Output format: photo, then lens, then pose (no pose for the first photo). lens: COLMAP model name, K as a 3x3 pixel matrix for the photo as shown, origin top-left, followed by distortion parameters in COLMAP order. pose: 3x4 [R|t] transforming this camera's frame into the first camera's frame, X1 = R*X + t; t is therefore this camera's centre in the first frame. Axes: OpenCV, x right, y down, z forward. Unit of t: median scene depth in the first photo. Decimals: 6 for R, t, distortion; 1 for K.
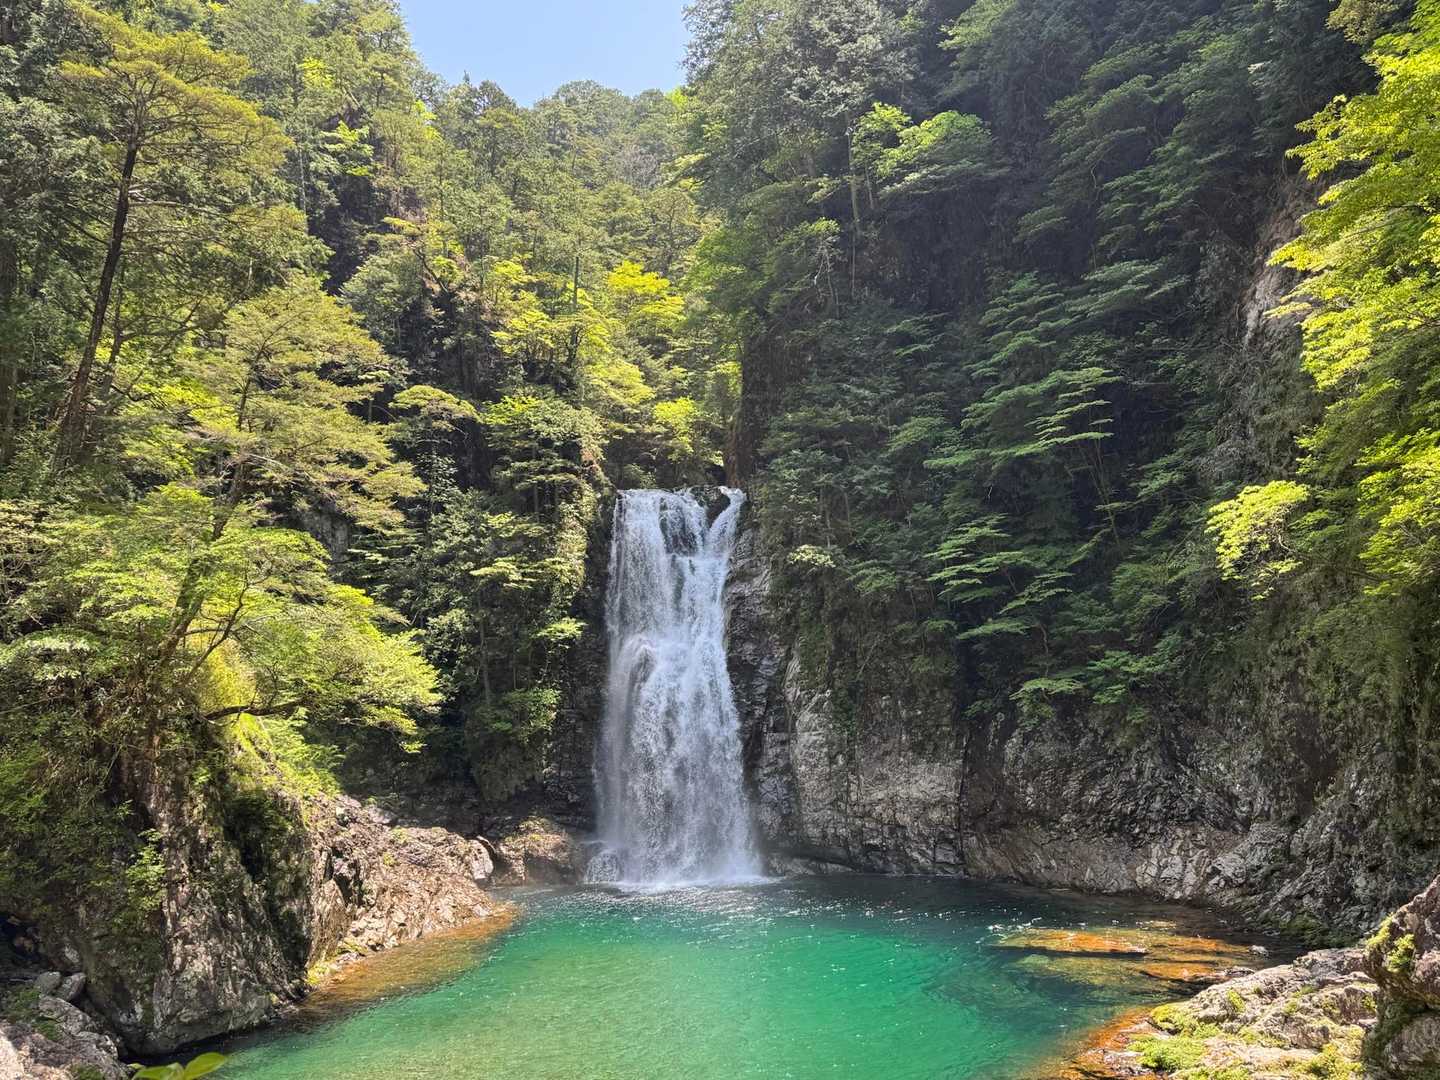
lens RADIAL K [[1011.5, 0, 720.0], [0, 1011.5, 540.0], [0, 0, 1]] dist [0.148816, -0.180533]
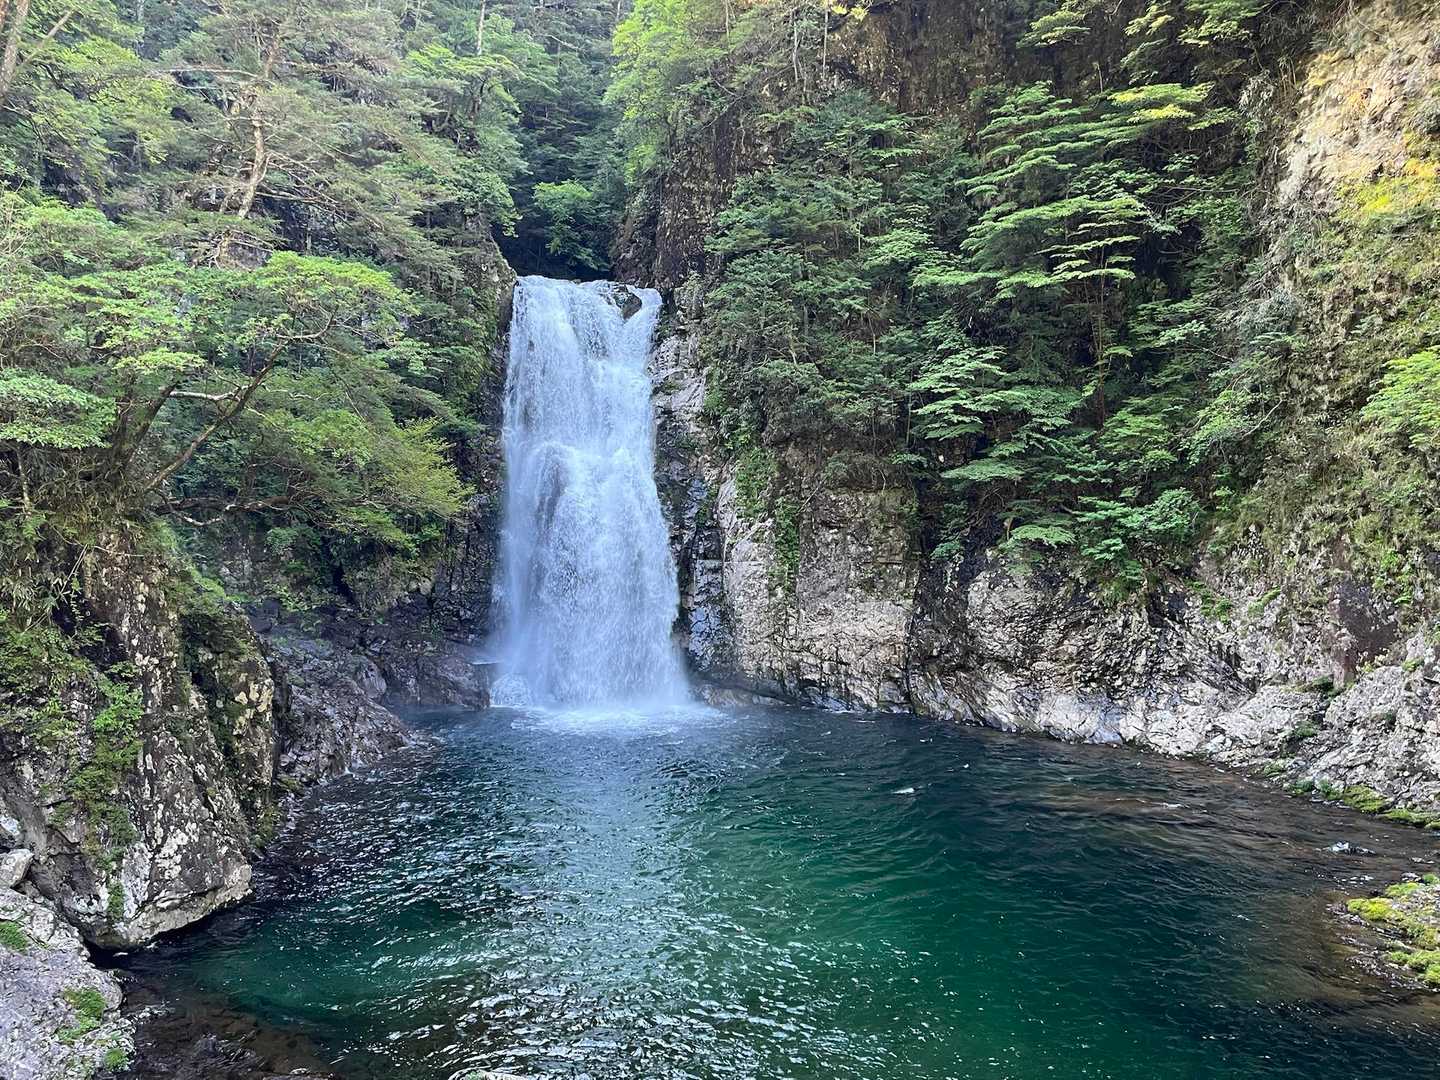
lens RADIAL K [[1042.8, 0, 762.4], [0, 1042.8, 507.2], [0, 0, 1]] dist [0.086313, -0.115117]
pose [[0.979057, 0.071413, 0.190650, -0.096884], [-0.097977, 0.986160, 0.133753, 0.010877], [-0.178460, -0.149631, 0.972503, 0.081685]]
